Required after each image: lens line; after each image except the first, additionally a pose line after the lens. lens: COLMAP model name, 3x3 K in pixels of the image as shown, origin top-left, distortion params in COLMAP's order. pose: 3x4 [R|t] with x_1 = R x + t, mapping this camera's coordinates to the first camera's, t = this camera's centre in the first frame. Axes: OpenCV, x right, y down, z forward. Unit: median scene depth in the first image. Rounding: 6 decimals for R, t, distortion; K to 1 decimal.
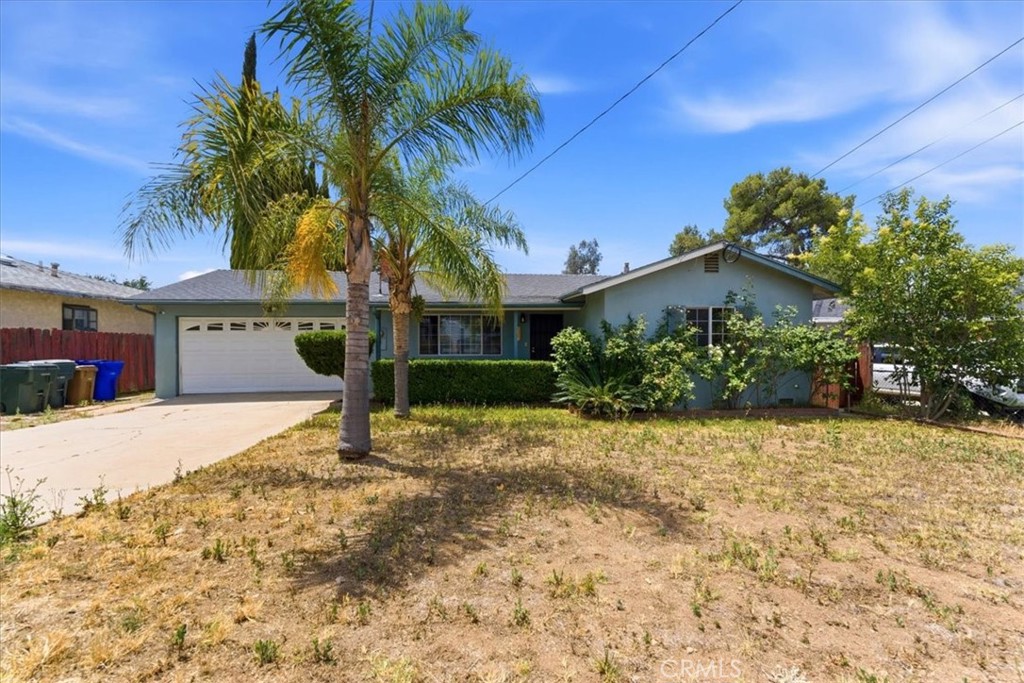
lens RADIAL K [[424.4, 0, 512.0], [0, 424.4, 341.5], [0, 0, 1]] dist [-0.000510, -0.000040]
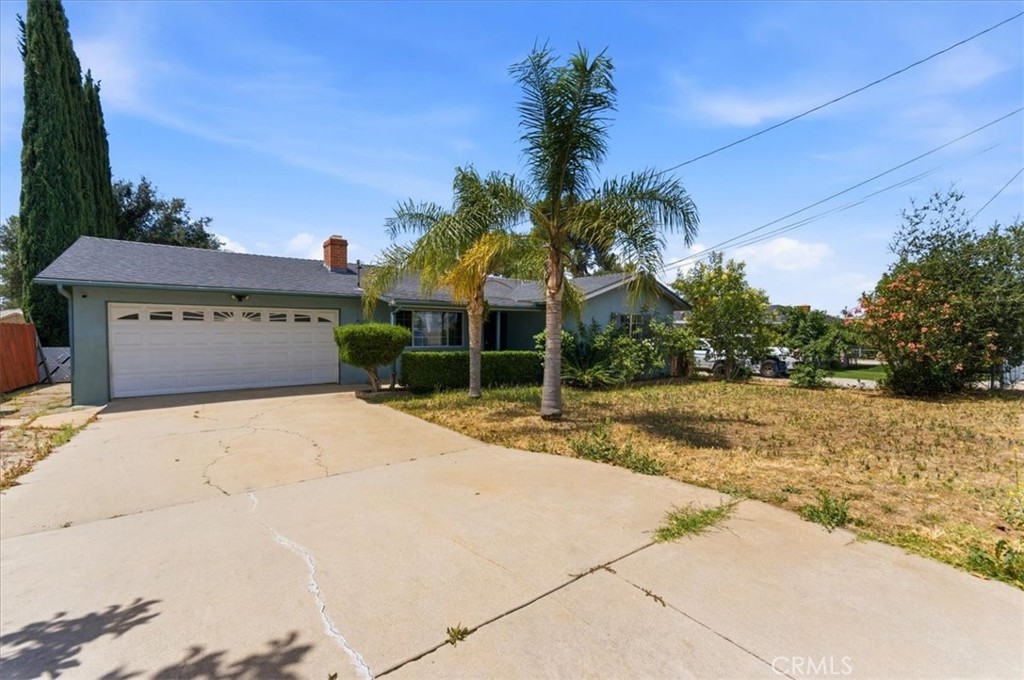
lens RADIAL K [[424.4, 0, 512.0], [0, 424.4, 340.0], [0, 0, 1]] dist [-0.000510, -0.000040]
pose [[0.862788, 0.000311, 0.505566, -0.537502], [-0.009569, 0.999831, 0.015716, -0.006683], [-0.505475, -0.018397, 0.862645, -0.072086]]
